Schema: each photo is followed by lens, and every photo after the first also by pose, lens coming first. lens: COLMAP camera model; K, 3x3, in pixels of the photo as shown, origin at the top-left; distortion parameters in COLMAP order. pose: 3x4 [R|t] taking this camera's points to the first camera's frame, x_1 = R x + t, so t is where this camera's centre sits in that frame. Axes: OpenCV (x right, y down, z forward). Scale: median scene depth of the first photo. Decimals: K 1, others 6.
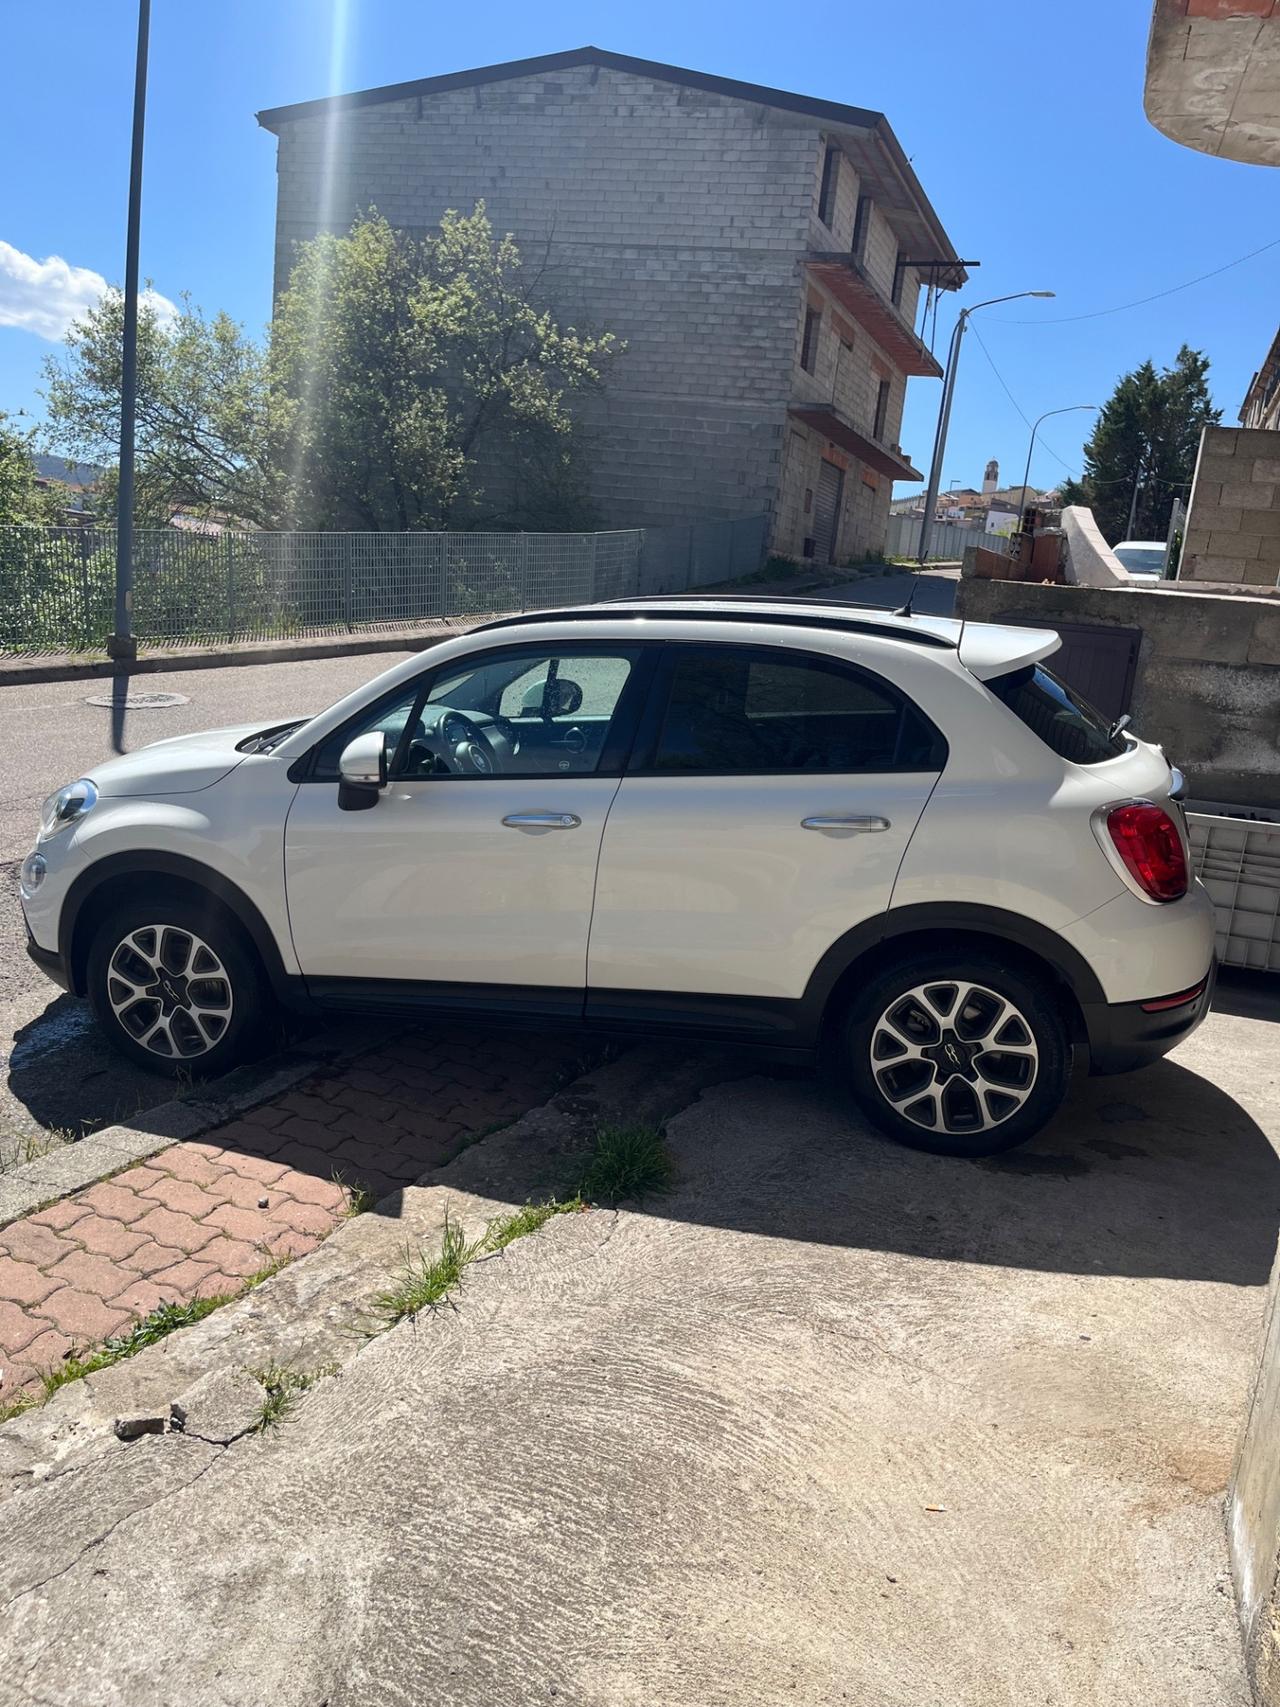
lens RADIAL K [[1289.0, 0, 644.3], [0, 1289.0, 858.1], [0, 0, 1]] dist [0.073099, -0.105140]
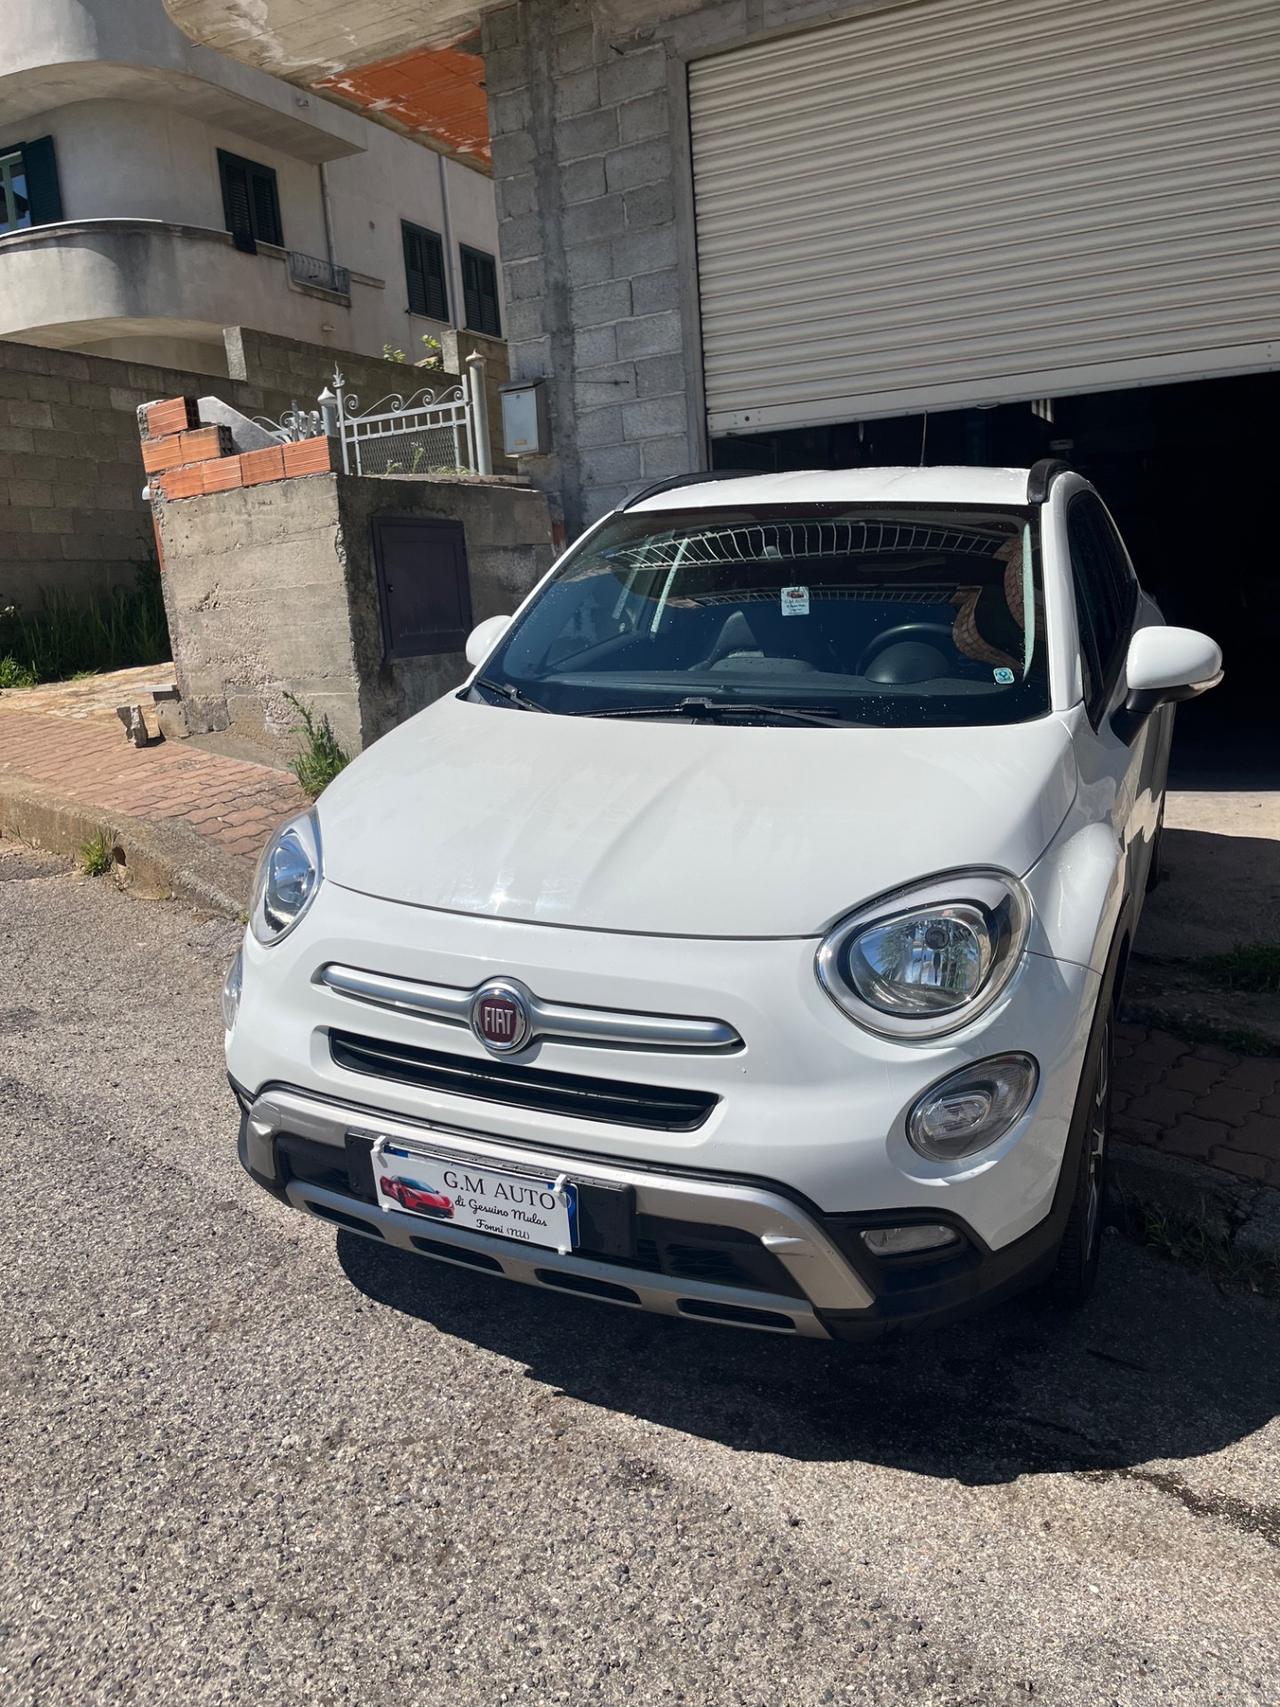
lens RADIAL K [[1289.0, 0, 633.5], [0, 1289.0, 851.0], [0, 0, 1]] dist [0.073099, -0.105140]
pose [[0.167594, -0.293944, 0.941015, -0.928952], [0.264990, 0.932819, 0.244189, -0.222056], [-0.949575, 0.208435, 0.234228, 1.047349]]
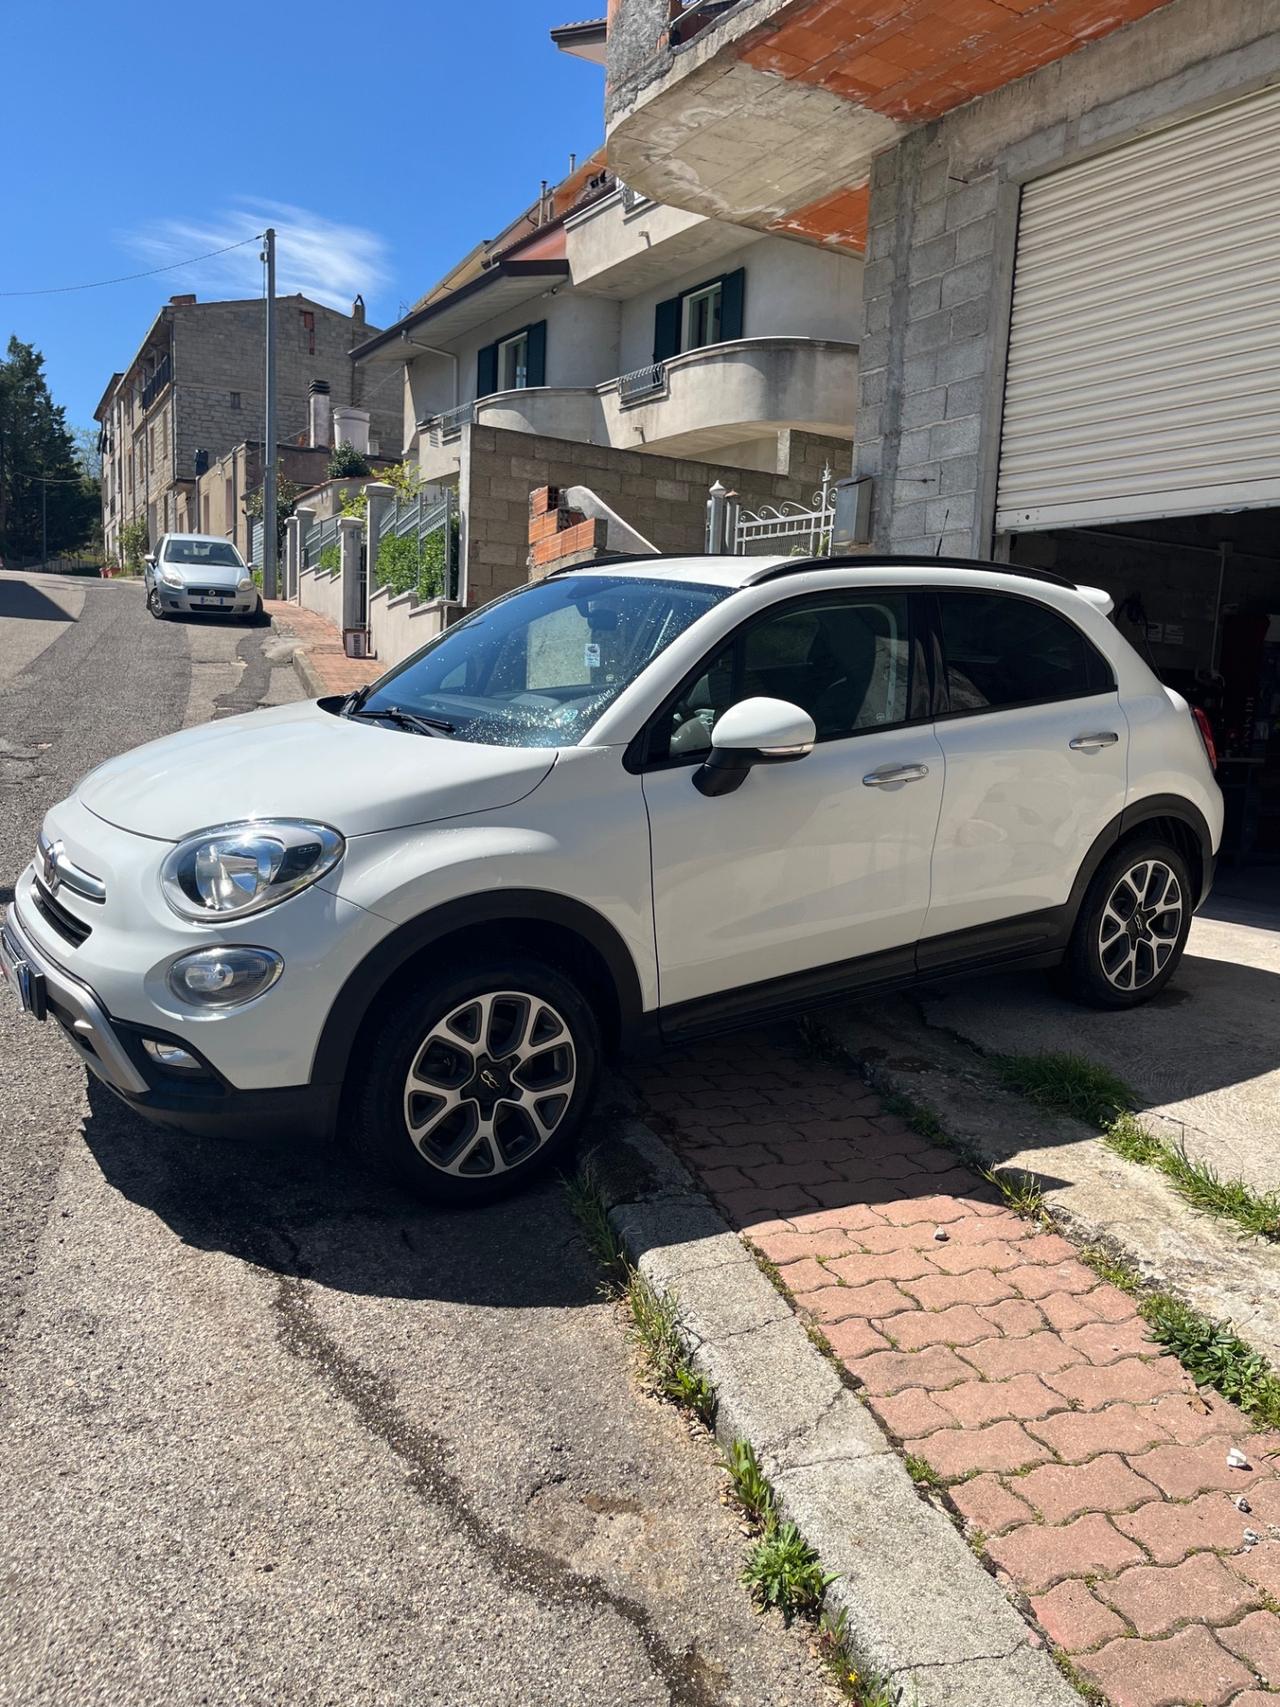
lens RADIAL K [[1289.0, 0, 648.9], [0, 1289.0, 859.1], [0, 0, 1]] dist [0.073099, -0.105140]
pose [[0.662594, -0.161795, 0.731295, -0.827212], [0.161740, 0.984260, 0.071217, -0.059450], [-0.731307, 0.071092, 0.678333, 0.442525]]
